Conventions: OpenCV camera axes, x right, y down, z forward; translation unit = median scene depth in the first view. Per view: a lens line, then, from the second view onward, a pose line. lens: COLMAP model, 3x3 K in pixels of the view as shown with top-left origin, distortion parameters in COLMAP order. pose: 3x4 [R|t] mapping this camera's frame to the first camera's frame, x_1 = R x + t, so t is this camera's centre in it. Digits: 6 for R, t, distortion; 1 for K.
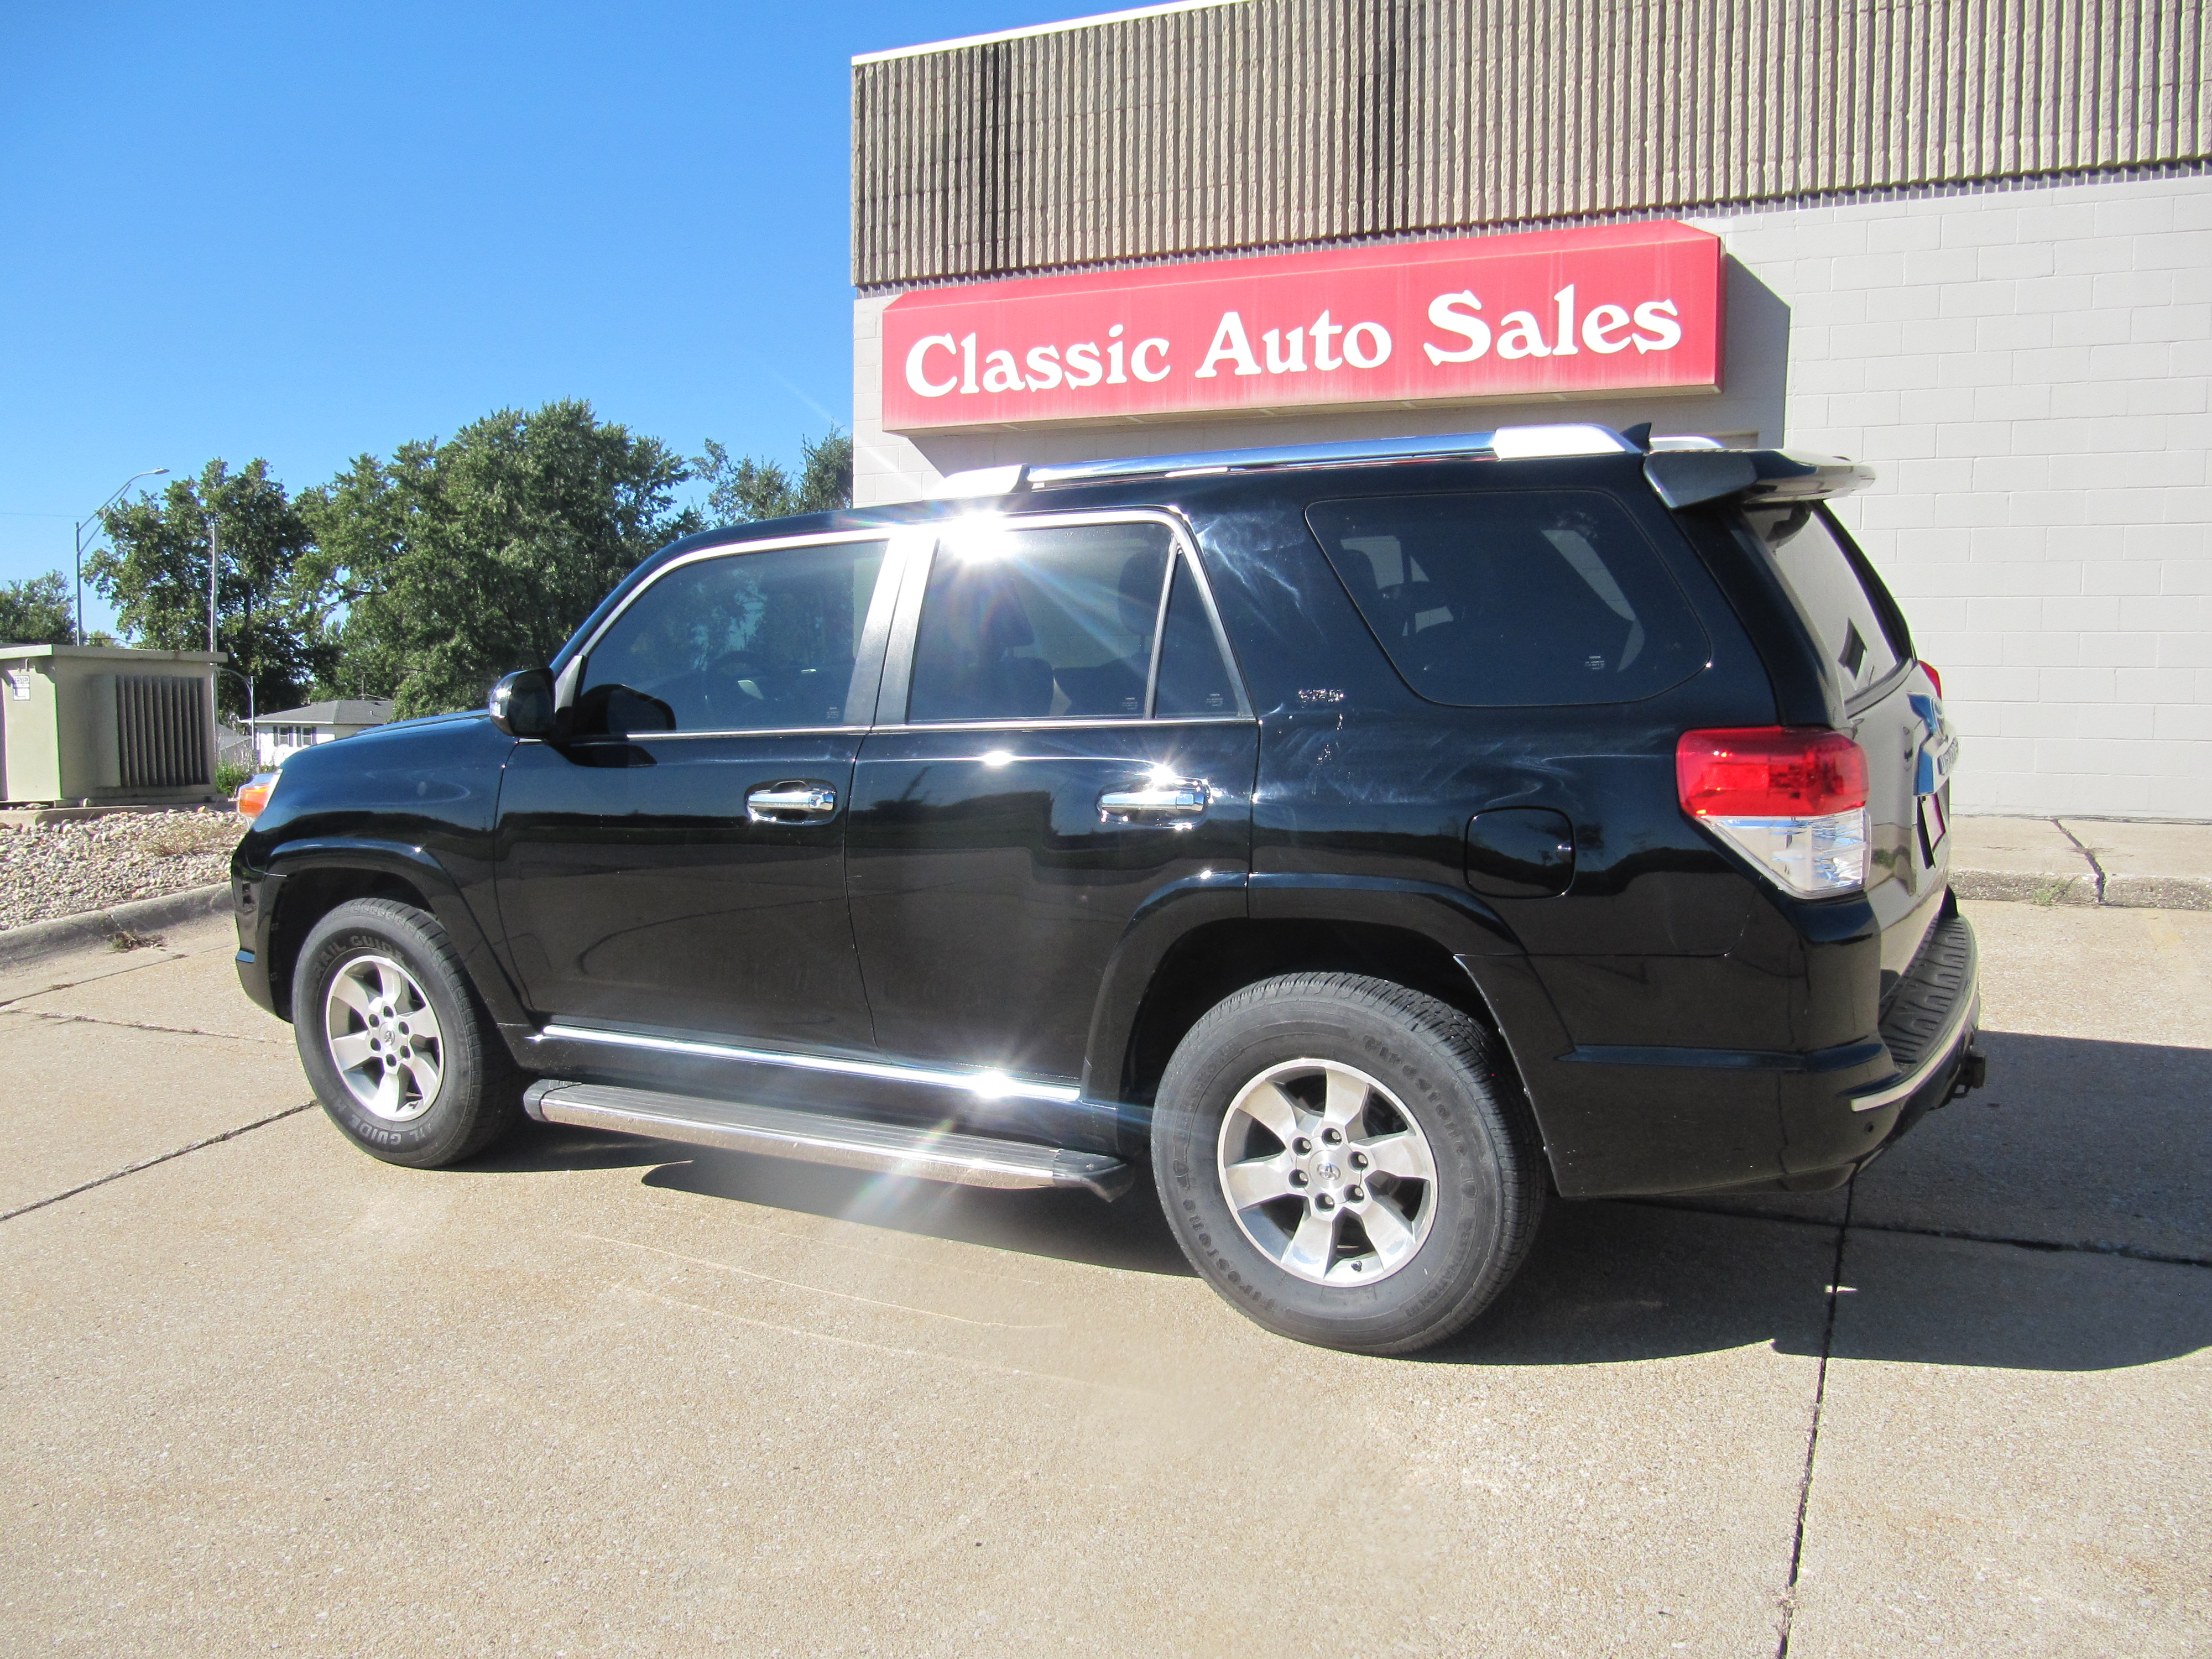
lens RADIAL K [[1836.5, 0, 1115.4], [0, 1836.5, 839.8], [0, 0, 1]] dist [-0.054849, 0.017902]
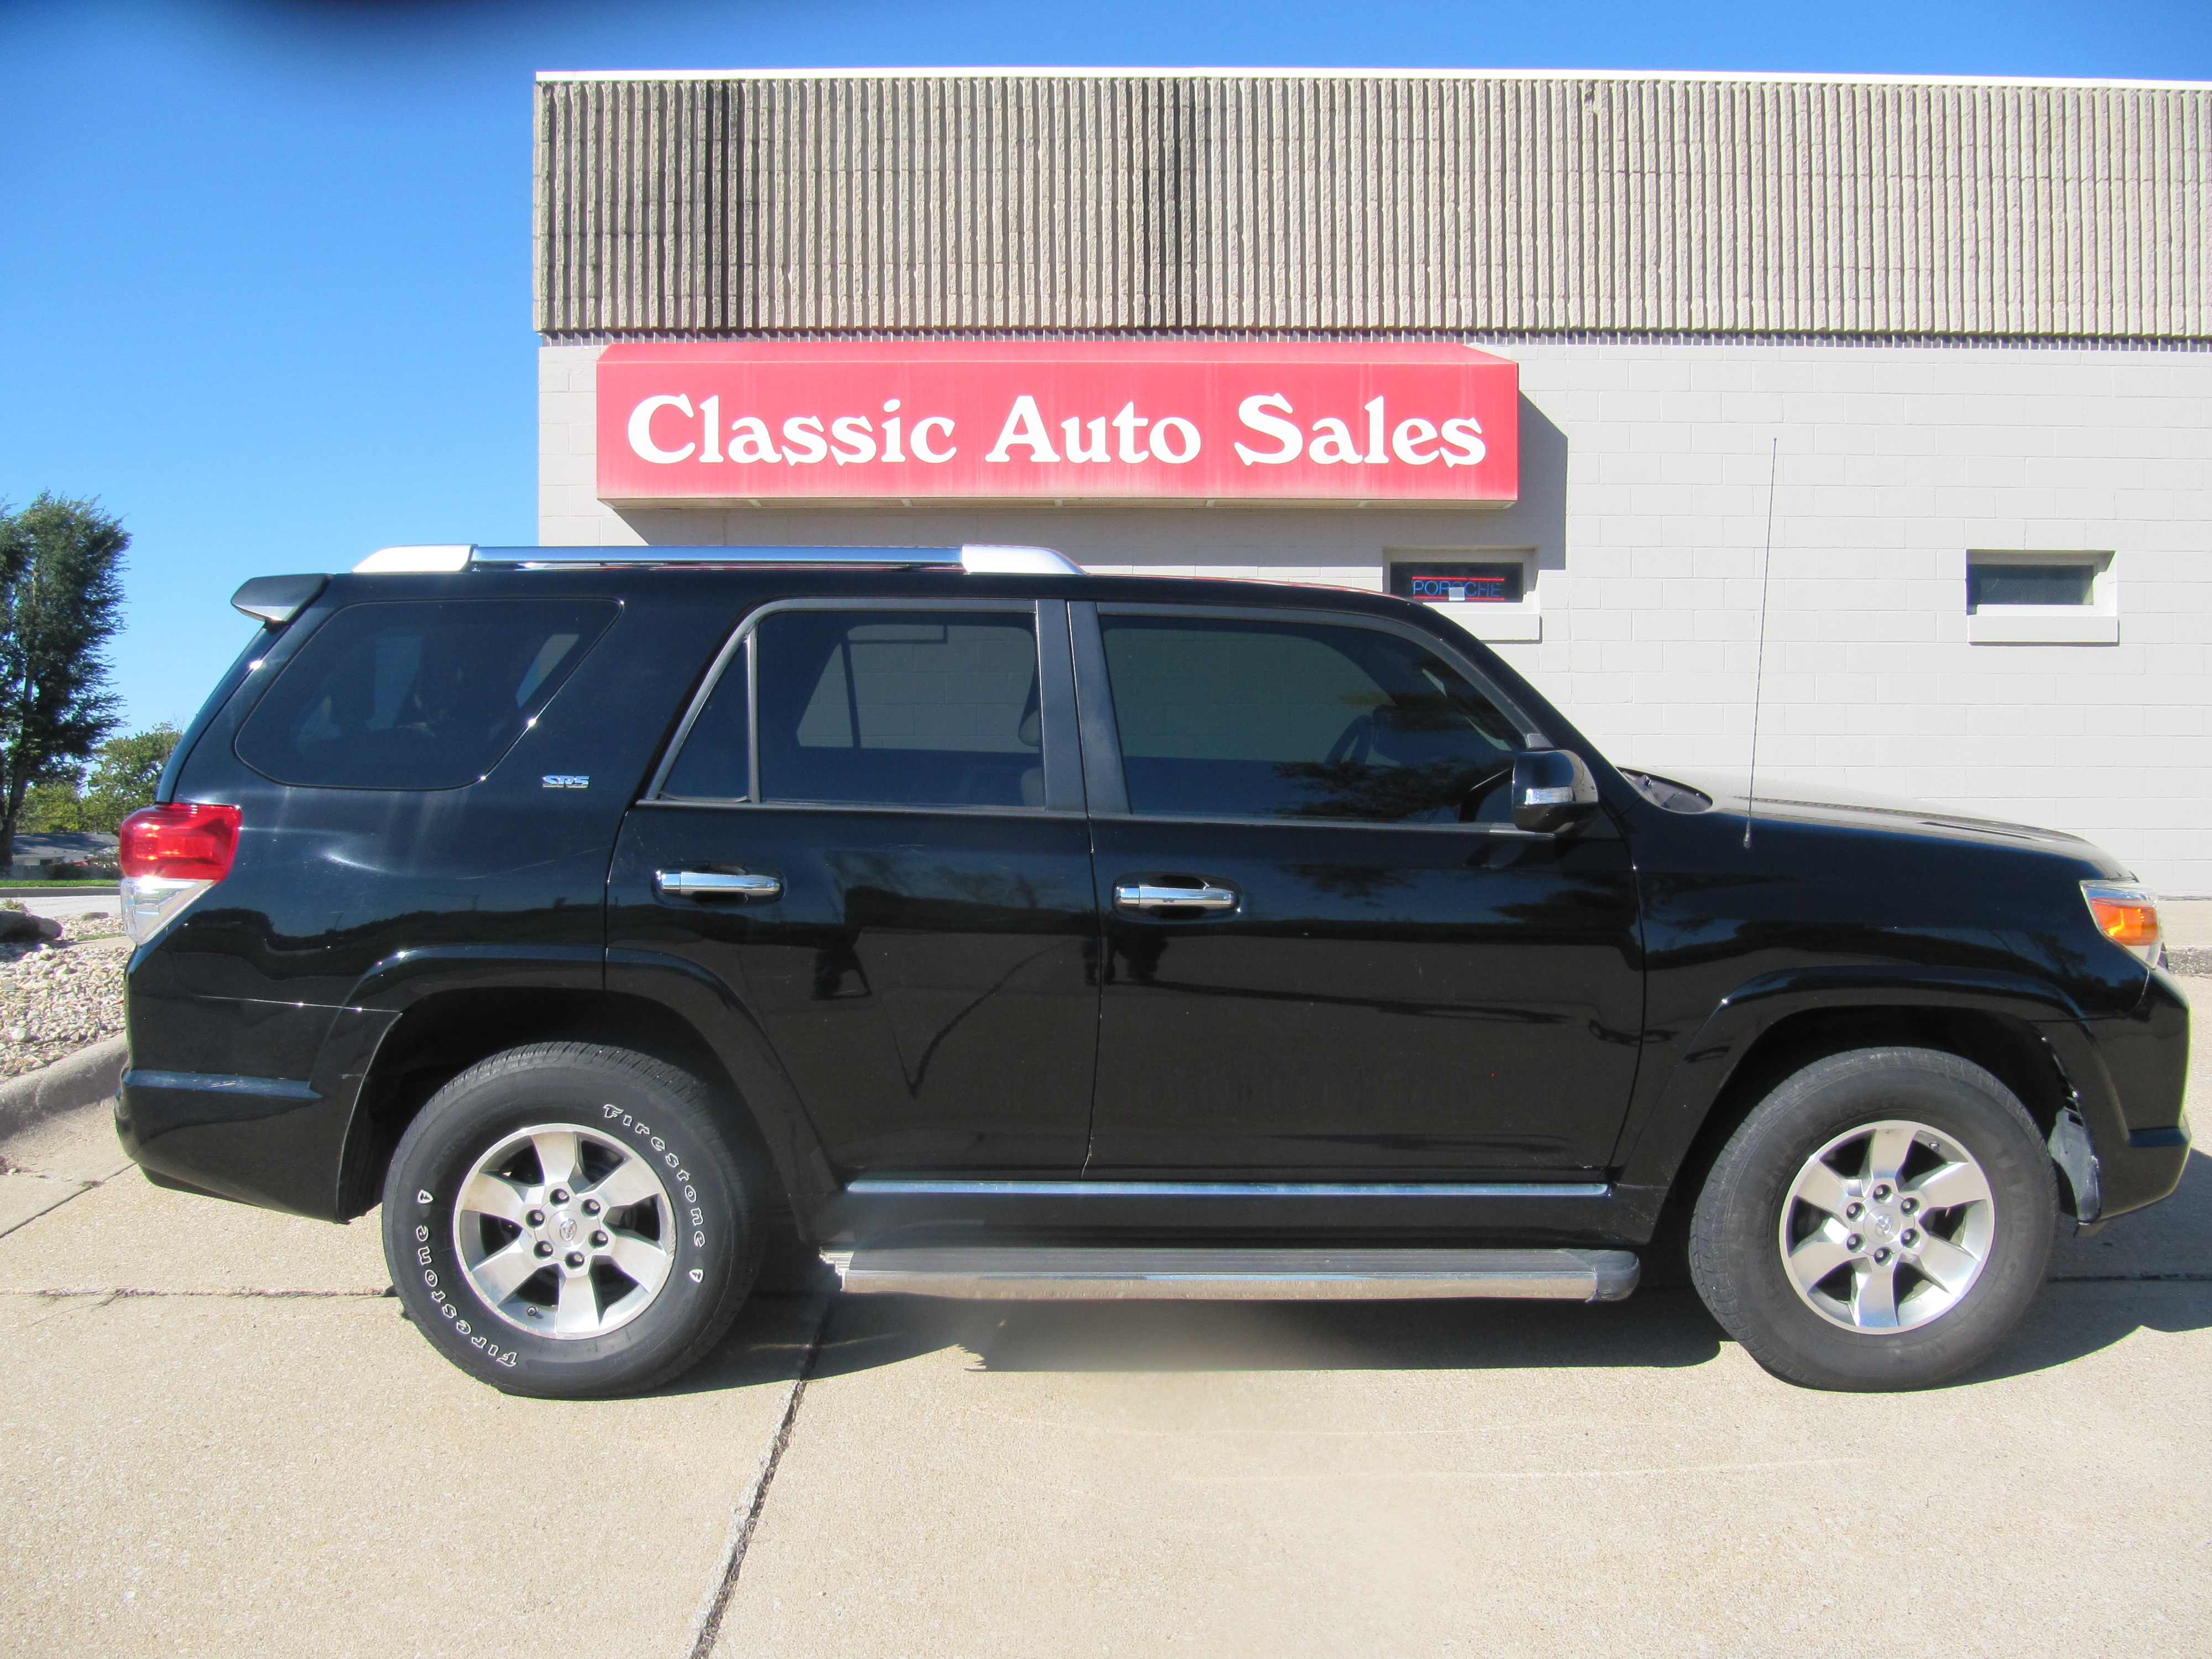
lens RADIAL K [[1826.6, 0, 1120.5], [0, 1826.6, 834.8], [0, 0, 1]] dist [-0.054459, 0.022084]
pose [[0.906205, -0.015328, 0.422562, -0.314007], [0.040974, 0.997823, -0.051675, -0.011050], [-0.420850, 0.064142, 0.904860, 0.147384]]
